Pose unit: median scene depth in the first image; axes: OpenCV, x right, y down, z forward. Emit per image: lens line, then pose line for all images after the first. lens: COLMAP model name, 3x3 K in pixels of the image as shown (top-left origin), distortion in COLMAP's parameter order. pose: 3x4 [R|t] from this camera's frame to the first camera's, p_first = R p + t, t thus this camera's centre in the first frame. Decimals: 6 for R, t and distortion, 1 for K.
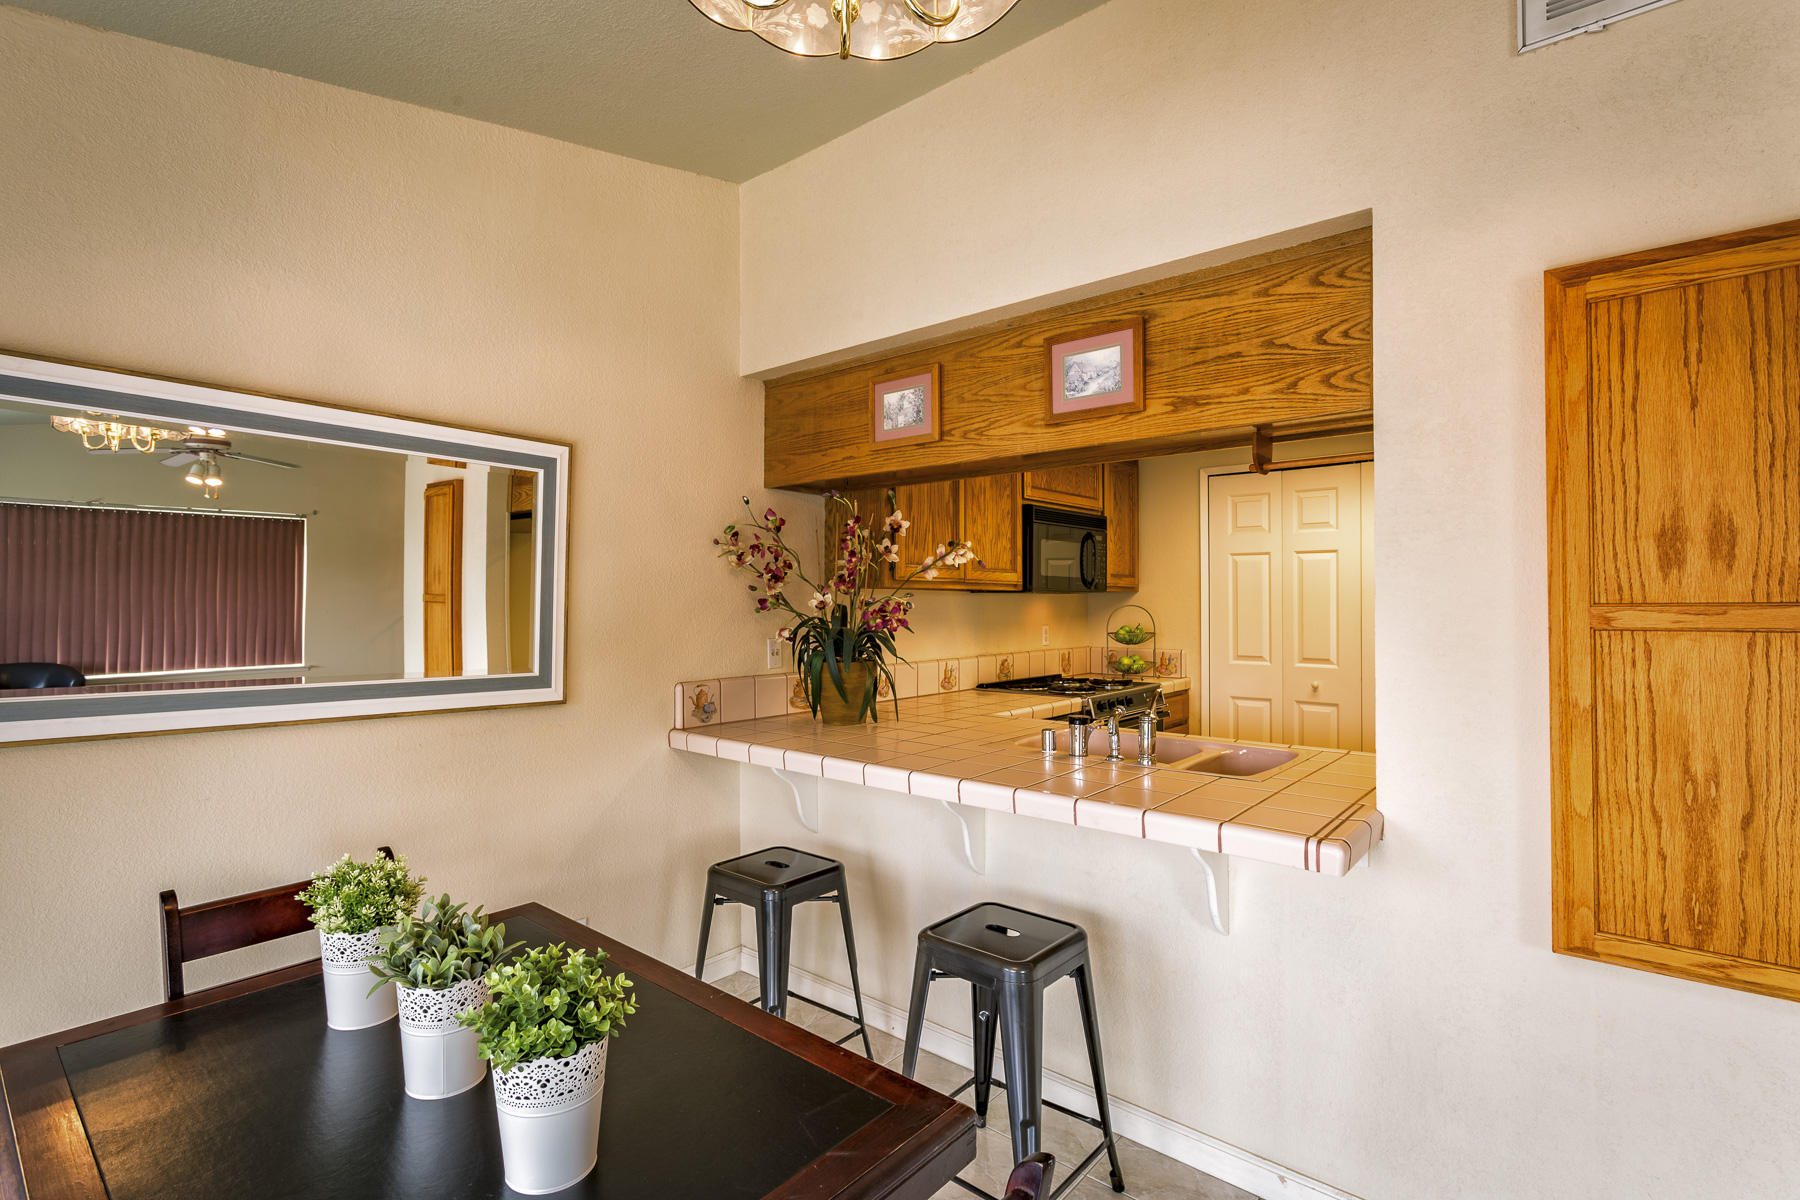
lens RADIAL K [[861.6, 0, 898.3], [0, 861.6, 591.1], [0, 0, 1]] dist [0.001073, -0.001494]
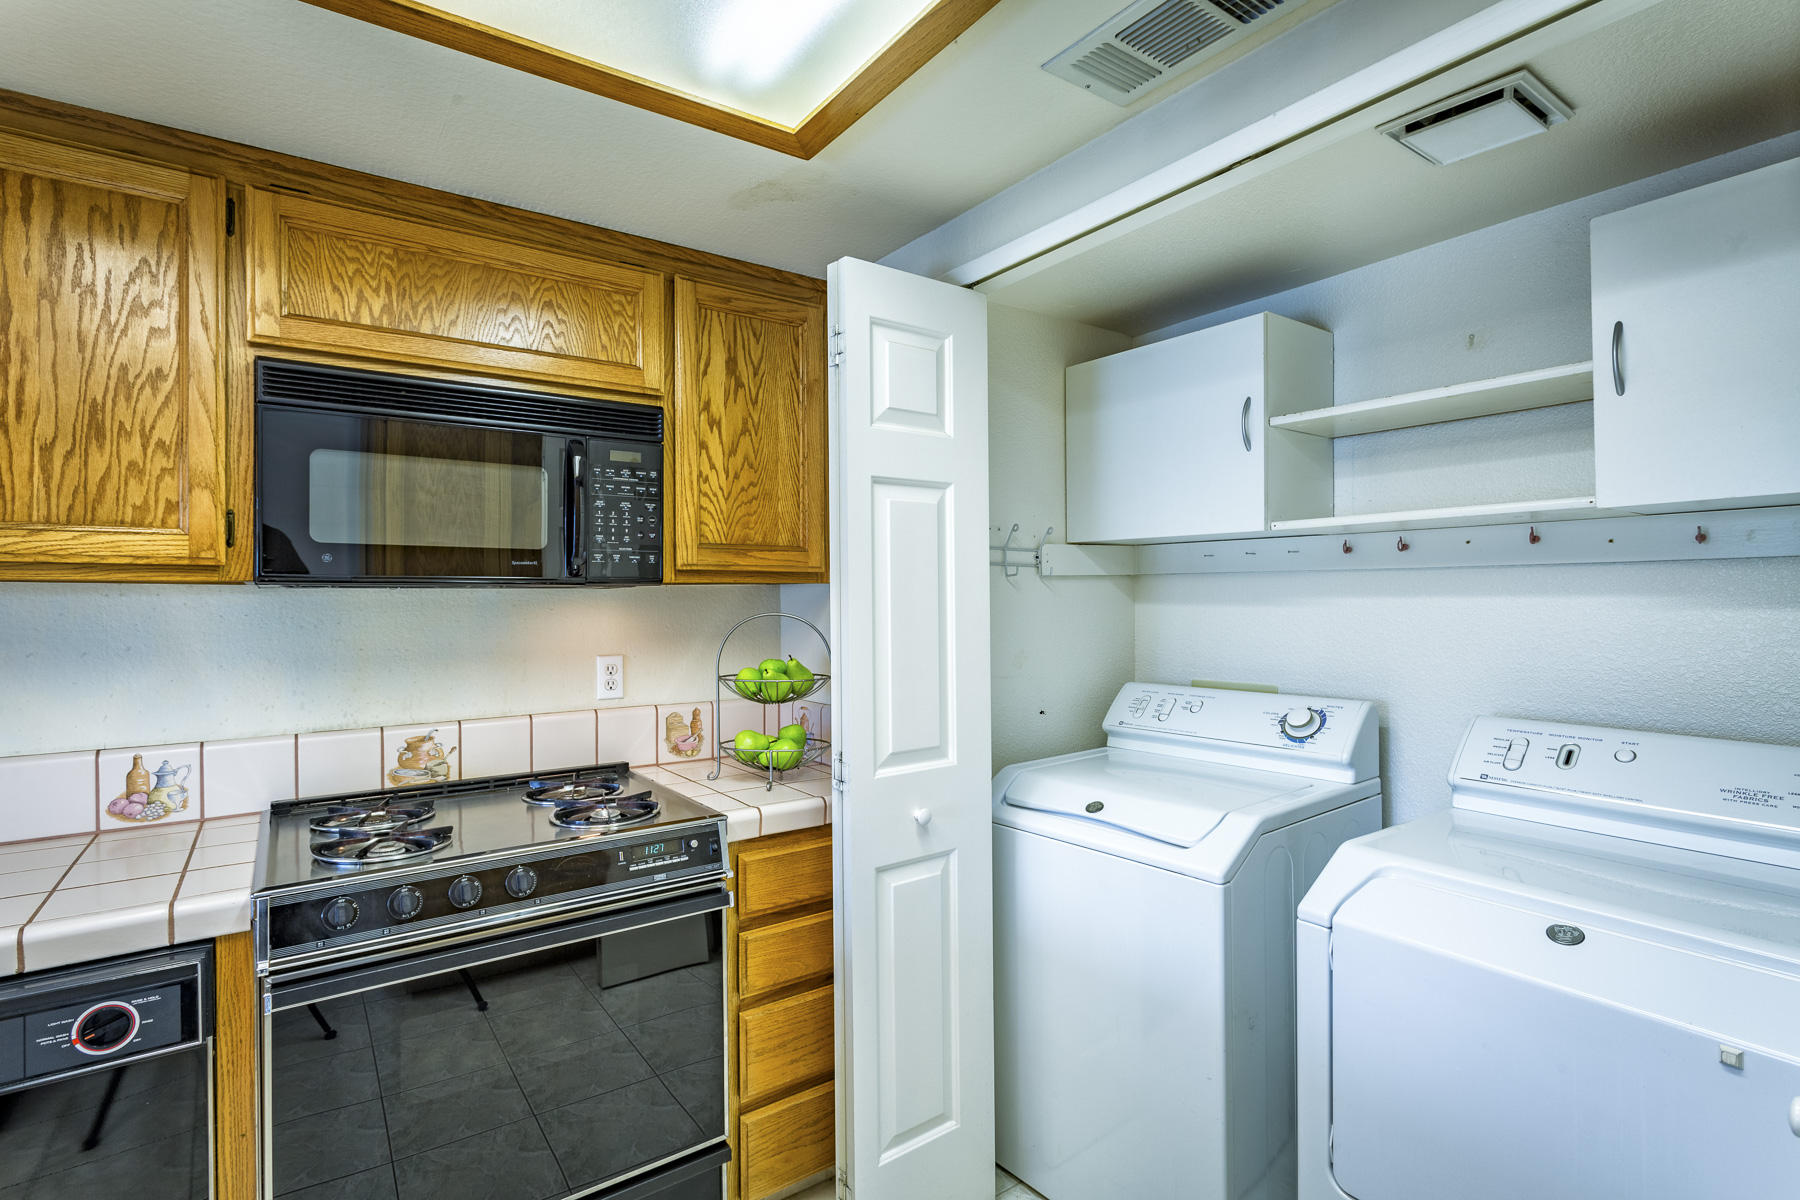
lens RADIAL K [[861.6, 0, 897.2], [0, 861.6, 597.3], [0, 0, 1]] dist [0.001073, -0.001494]
pose [[0.969385, -0.001425, -0.245540, 0.472330], [0.005048, 0.999887, 0.014130, 0.002409], [0.245492, -0.014937, 0.969283, 0.633156]]
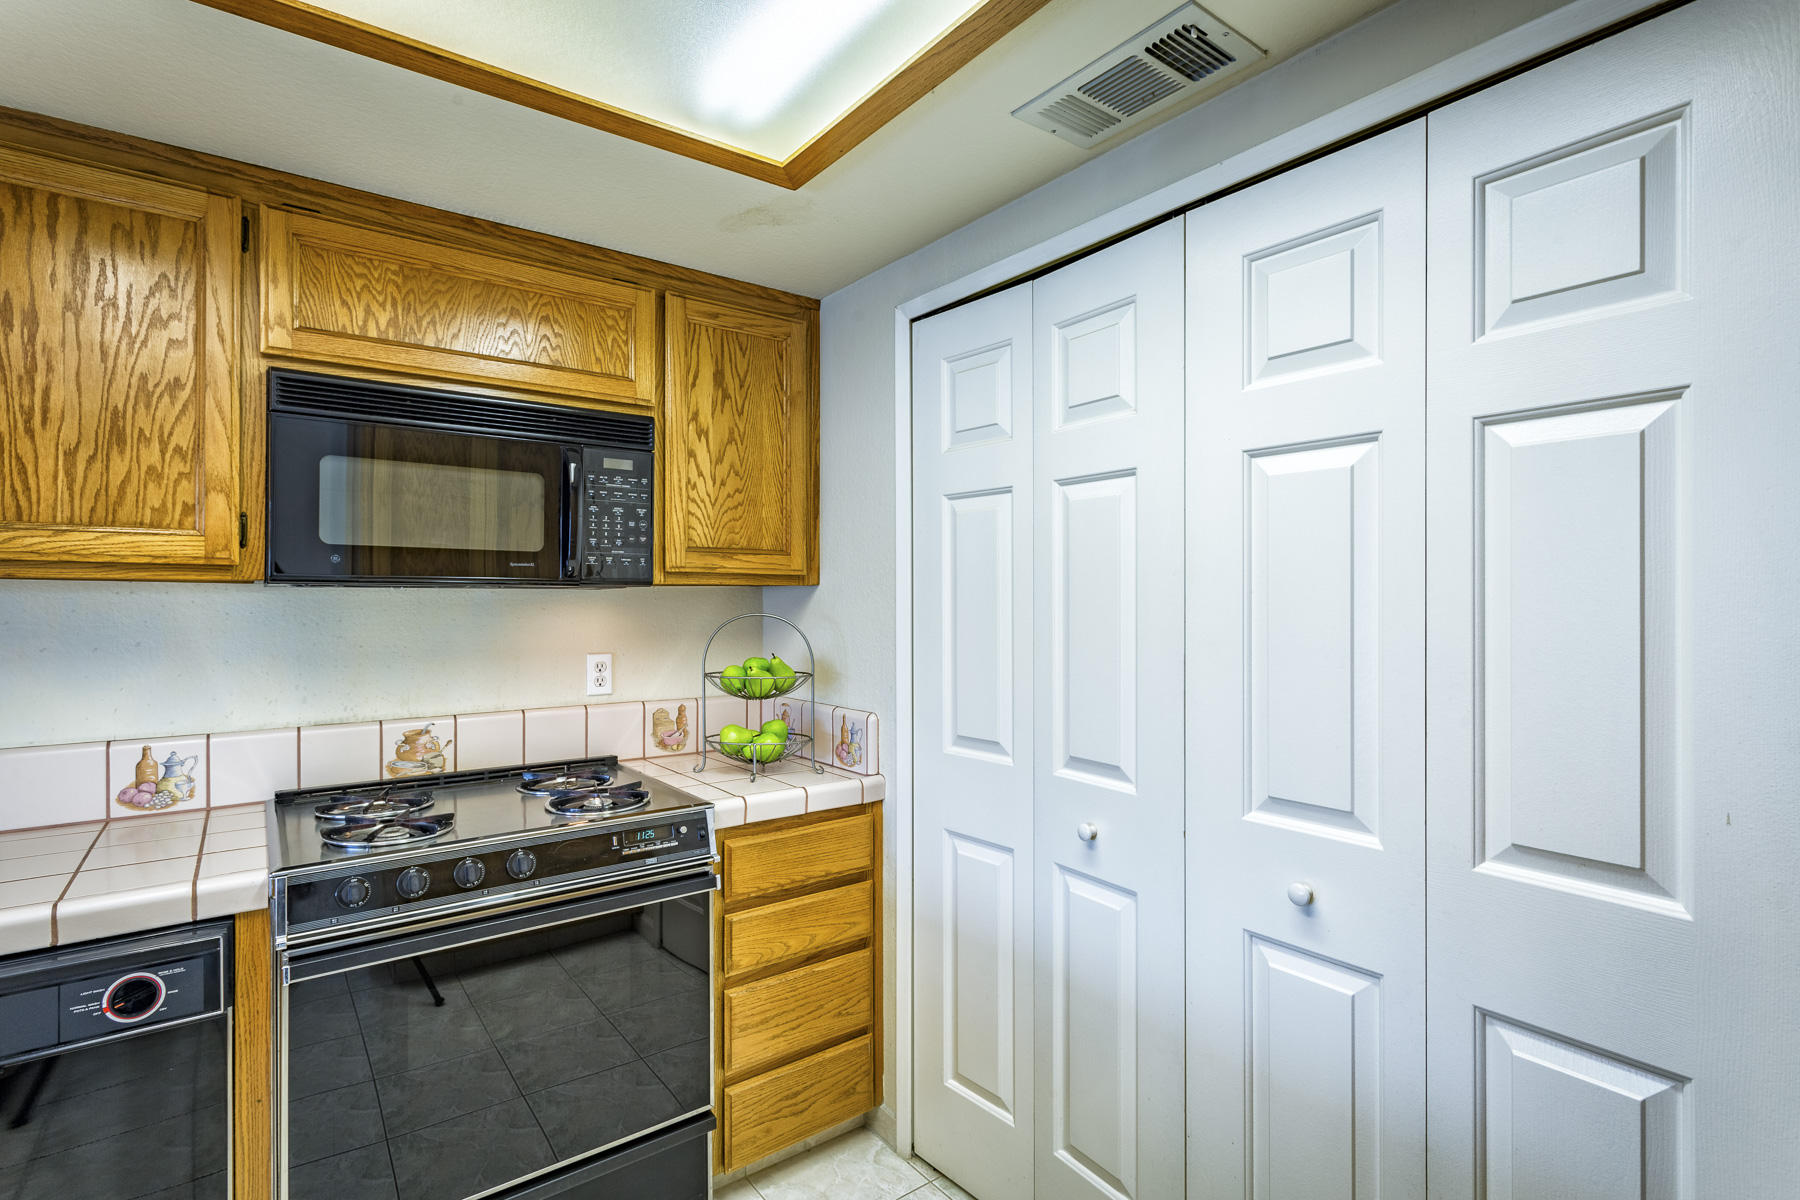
lens RADIAL K [[861.6, 0, 897.4], [0, 861.6, 599.8], [0, 0, 1]] dist [0.001073, -0.001494]
pose [[0.976012, 0.003872, -0.217684, 0.477417], [-0.000908, 0.999906, 0.013713, 0.002543], [0.217717, -0.013187, 0.975923, 0.607215]]
